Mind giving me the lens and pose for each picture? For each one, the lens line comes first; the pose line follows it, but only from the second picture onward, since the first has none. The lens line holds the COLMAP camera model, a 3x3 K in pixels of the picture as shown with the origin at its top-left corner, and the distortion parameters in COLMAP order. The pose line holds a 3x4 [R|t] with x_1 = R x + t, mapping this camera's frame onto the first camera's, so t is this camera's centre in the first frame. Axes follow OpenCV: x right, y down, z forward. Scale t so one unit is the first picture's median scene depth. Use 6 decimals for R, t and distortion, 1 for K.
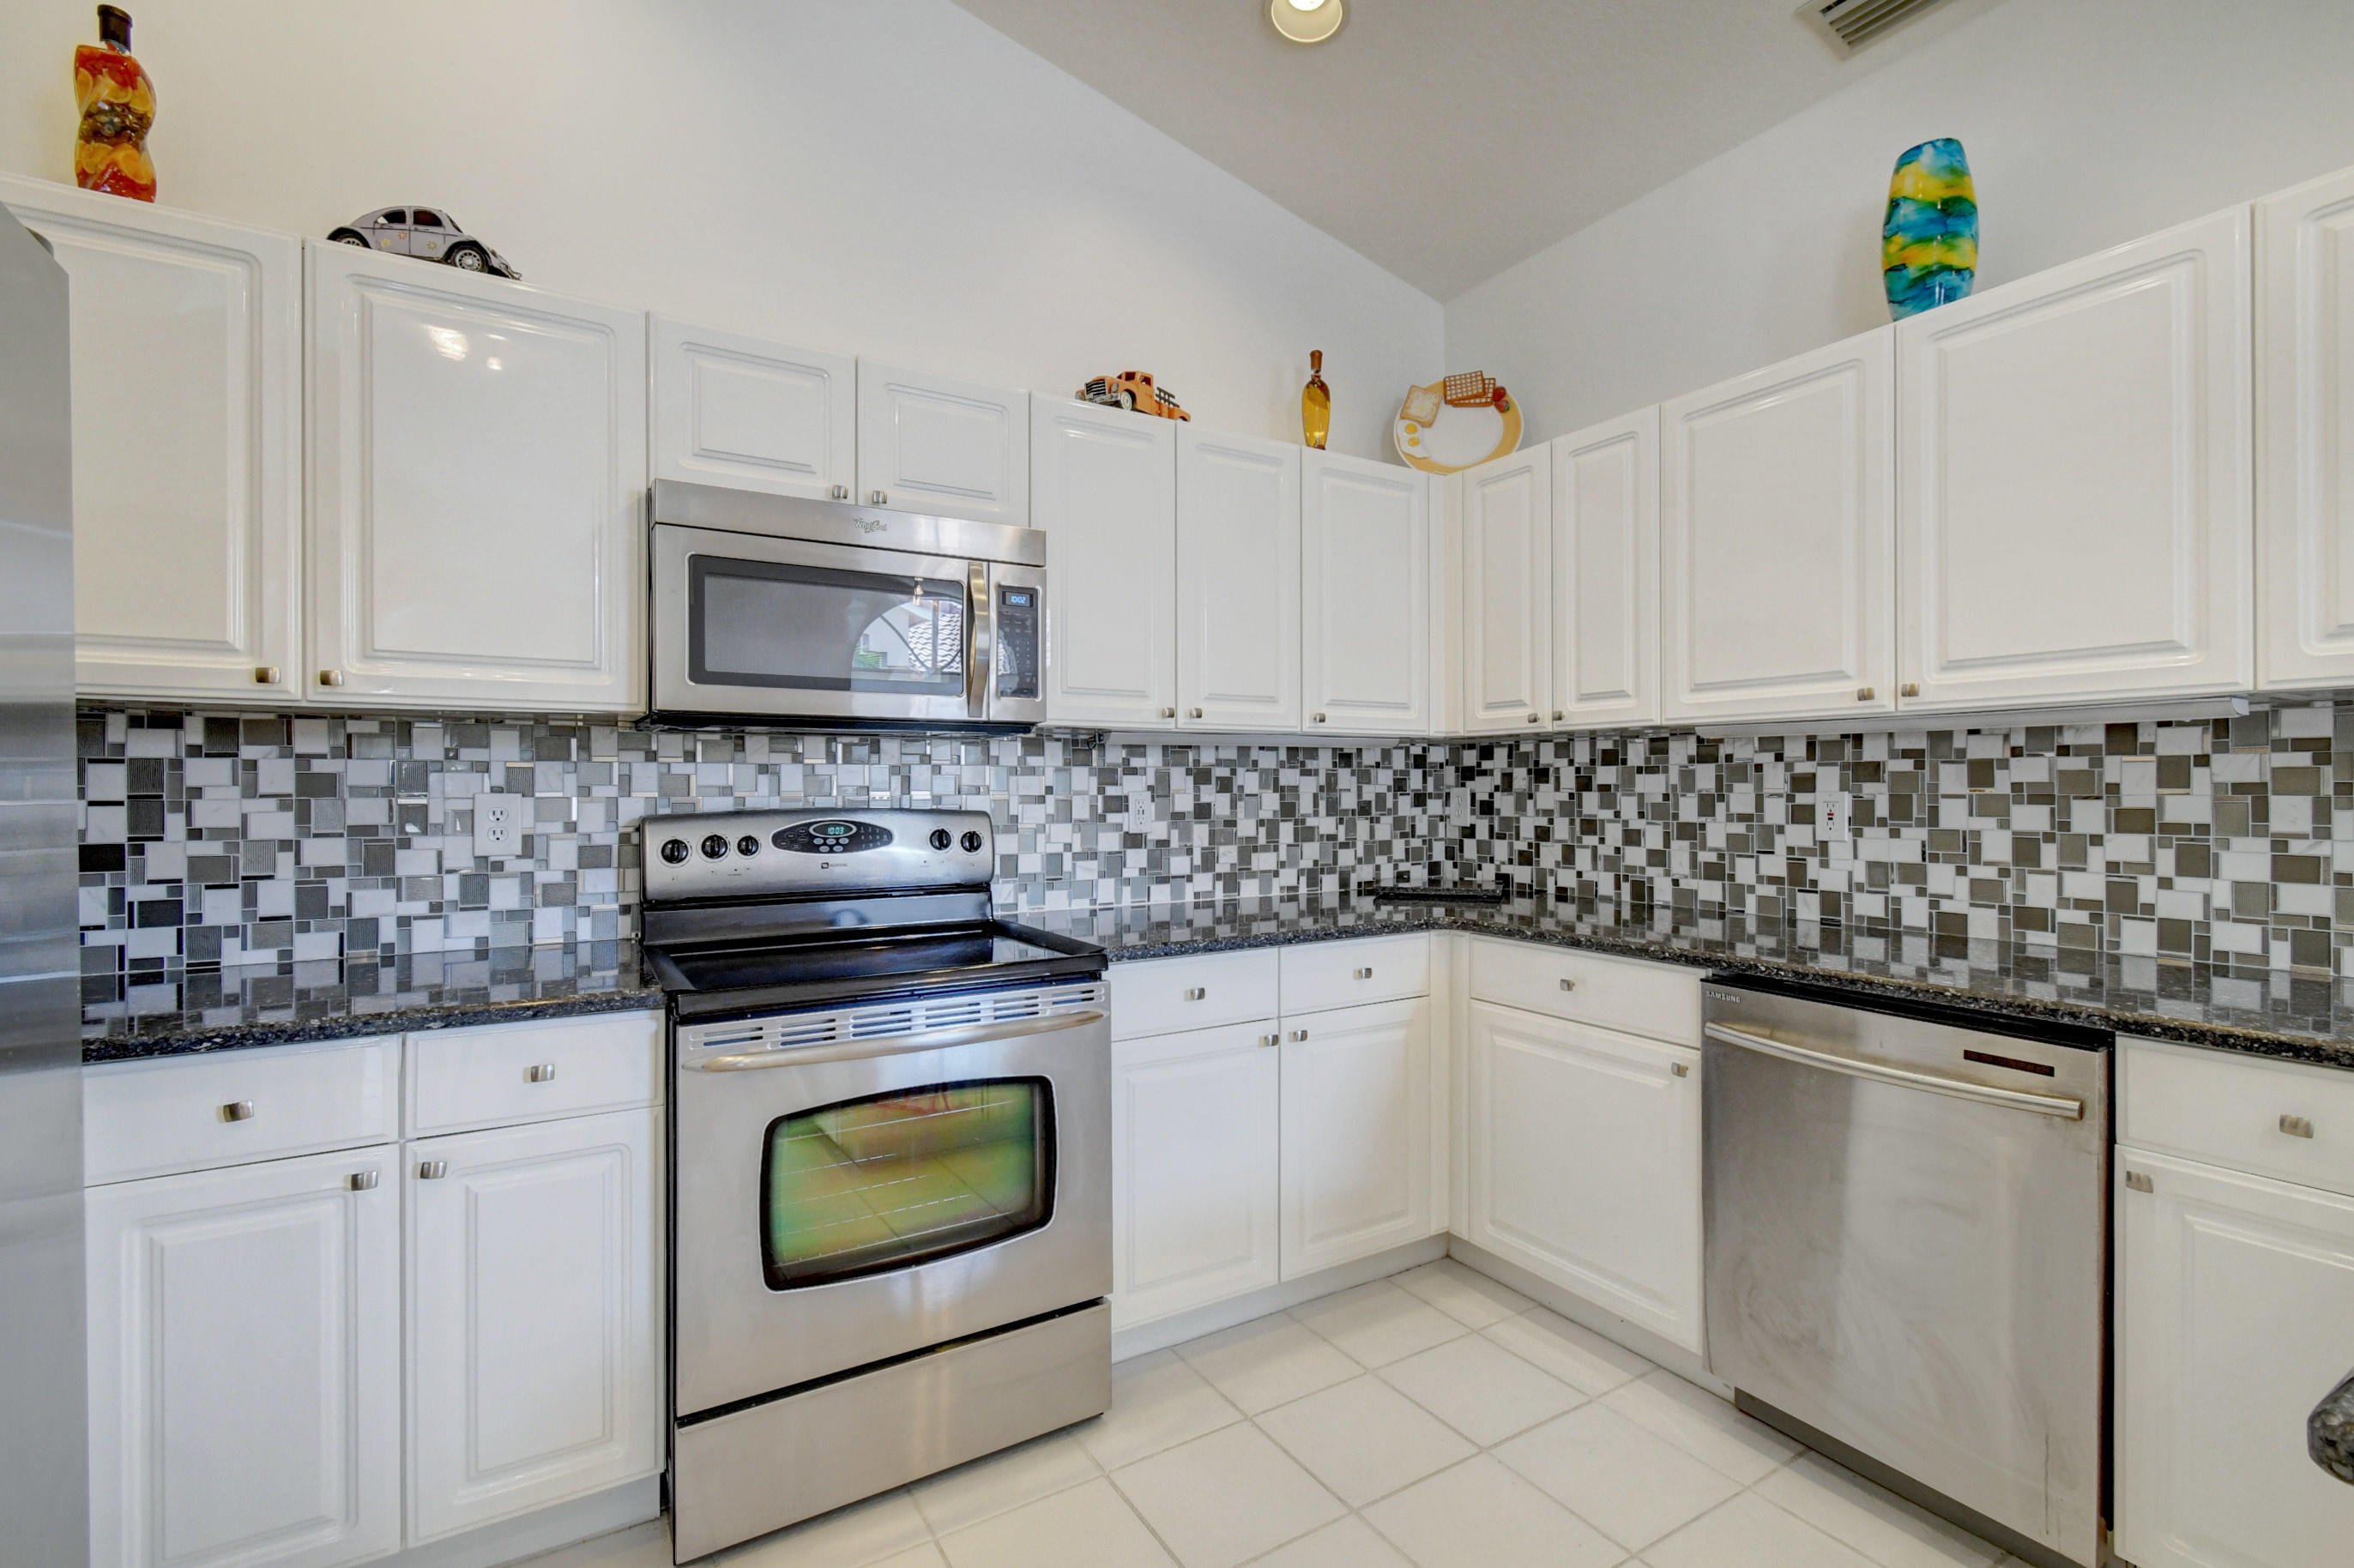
lens RADIAL K [[1042.4, 0, 1181.7], [0, 1042.4, 786.5], [0, 0, 1]] dist [0.006485, -0.003079]
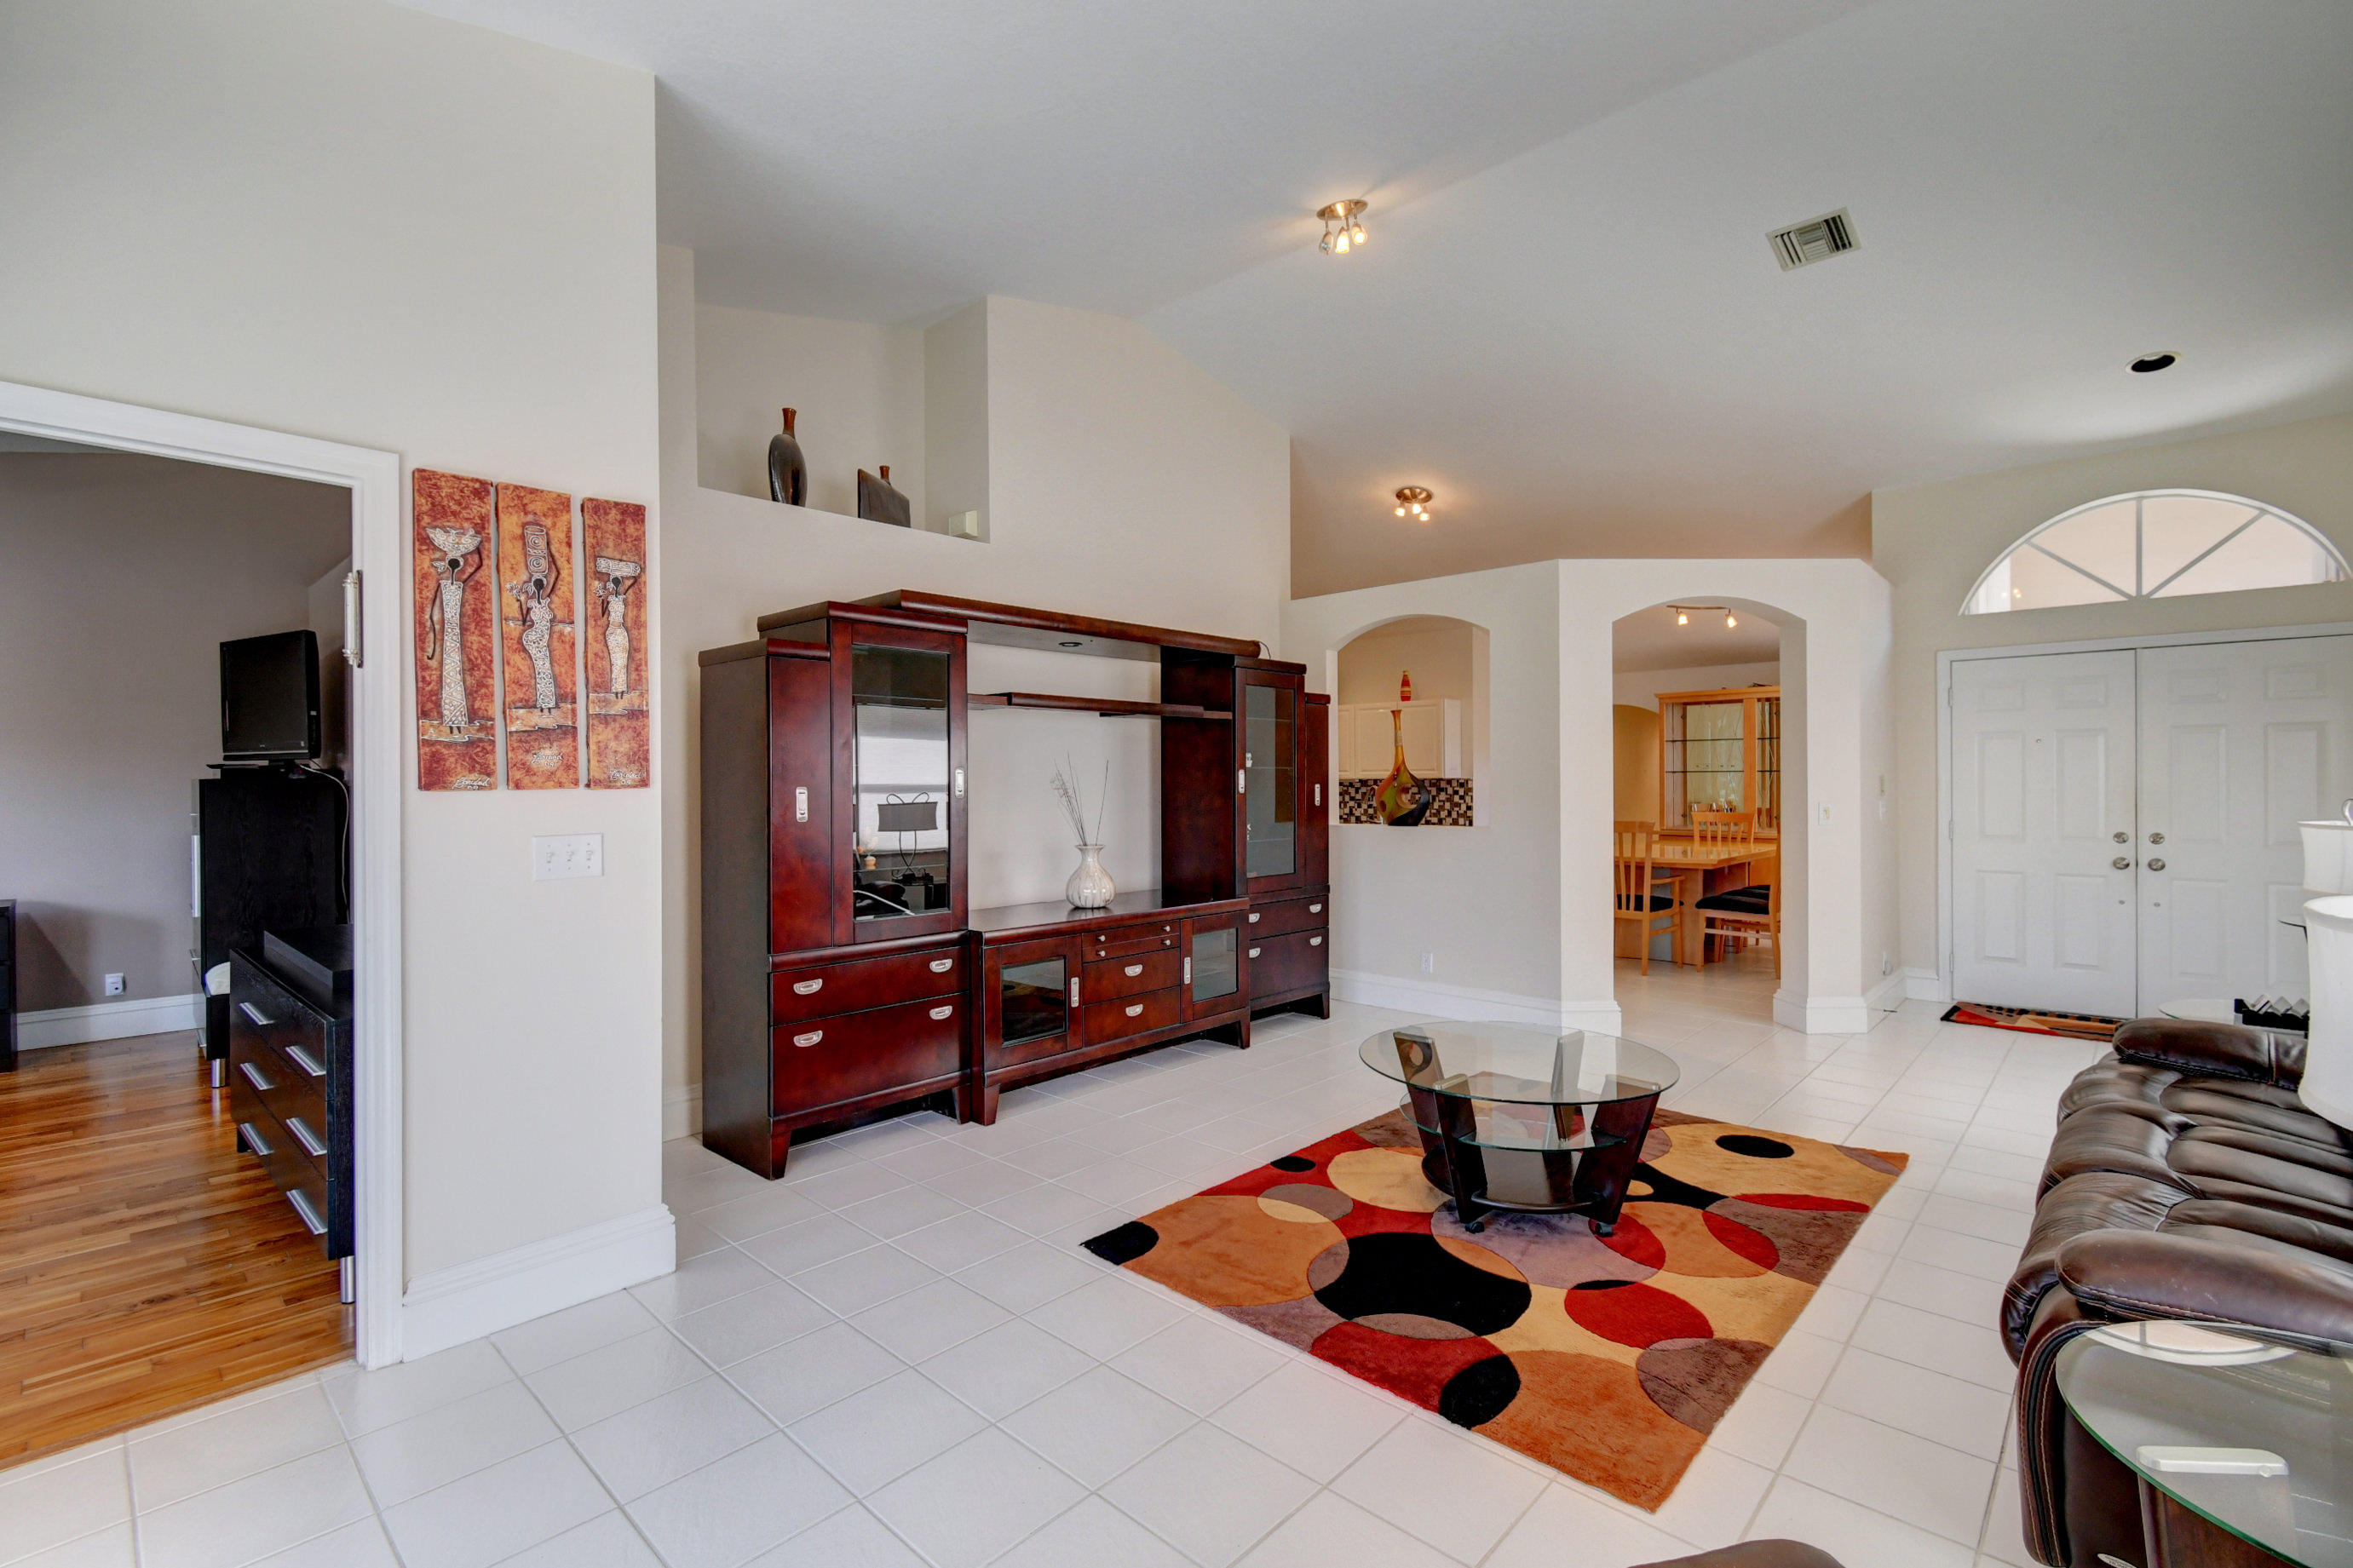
lens RADIAL K [[1041.9, 0, 1184.2], [0, 1041.9, 784.8], [0, 0, 1]] dist [0.006485, -0.003079]
pose [[0.963587, -0.001849, 0.267388, -1.333060], [0.001020, 0.999994, 0.003240, -0.055831], [-0.267392, -0.002849, 0.963584, -3.789061]]
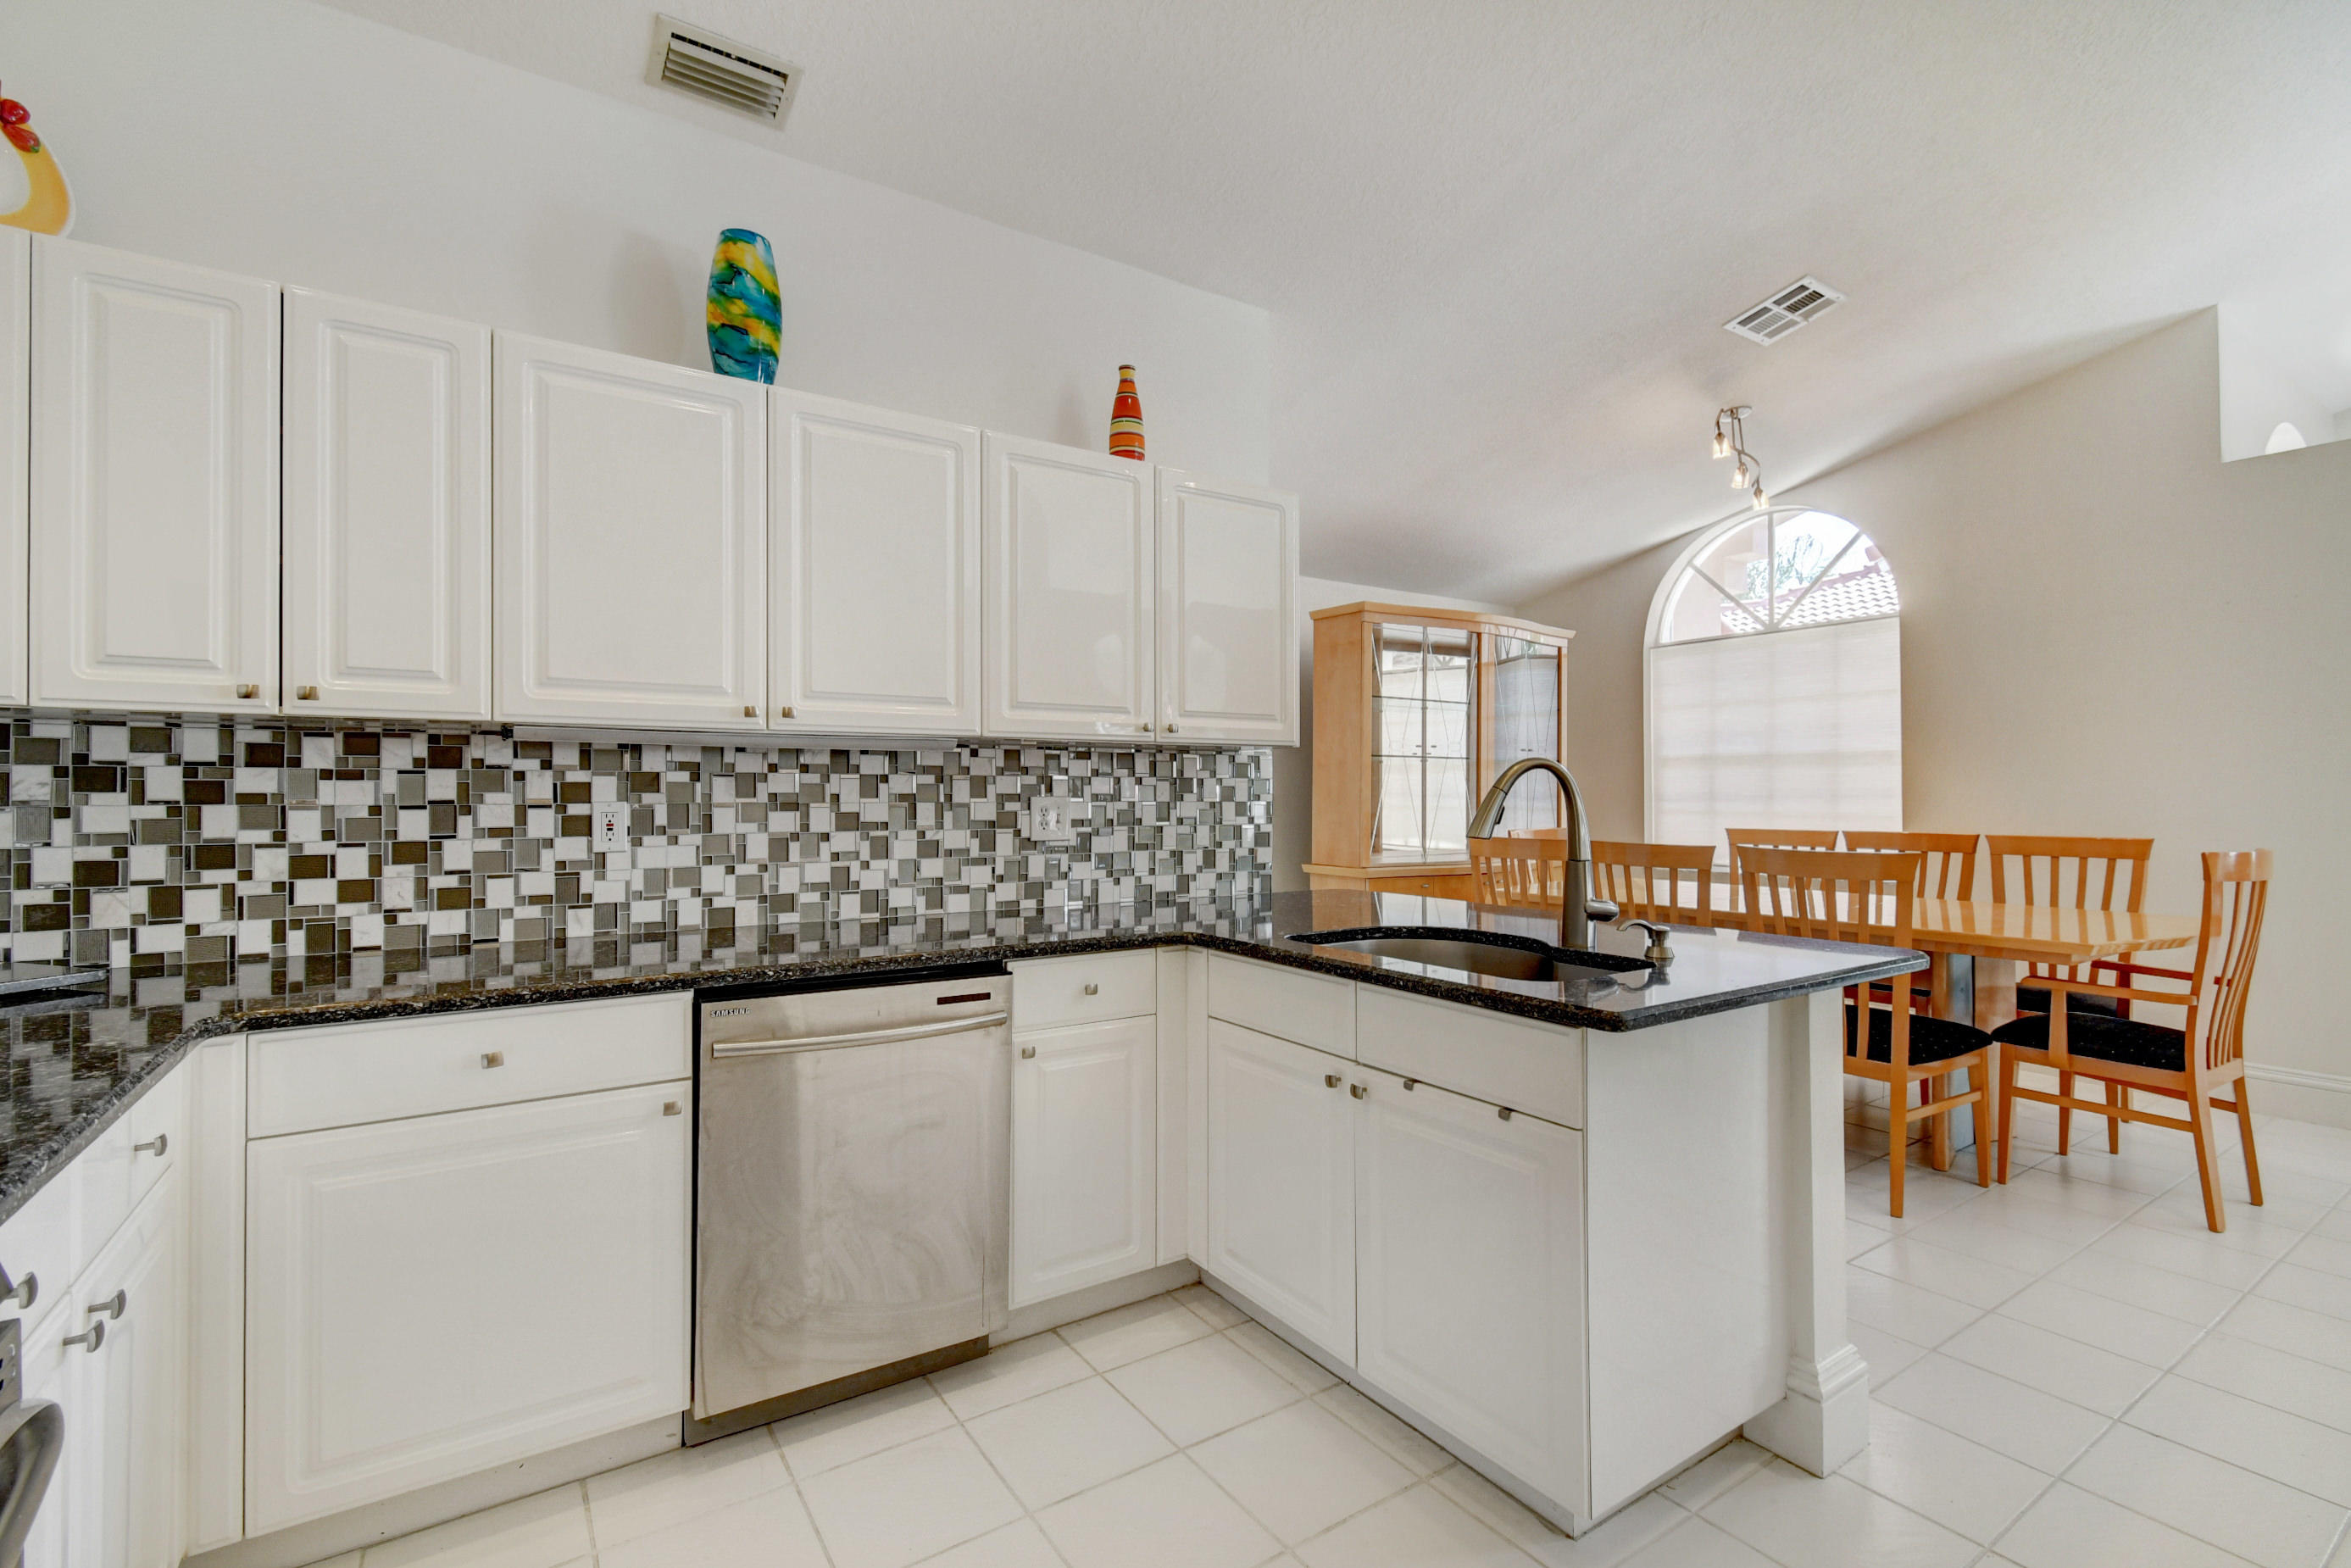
lens RADIAL K [[1041.2, 0, 1200.7], [0, 1041.2, 786.9], [0, 0, 1]] dist [0.006485, -0.003079]
pose [[-0.038756, 0.010512, 0.999193, -0.420354], [0.001673, 0.999944, -0.010455, 0.002573], [-0.999247, 0.001266, -0.038772, 0.537650]]
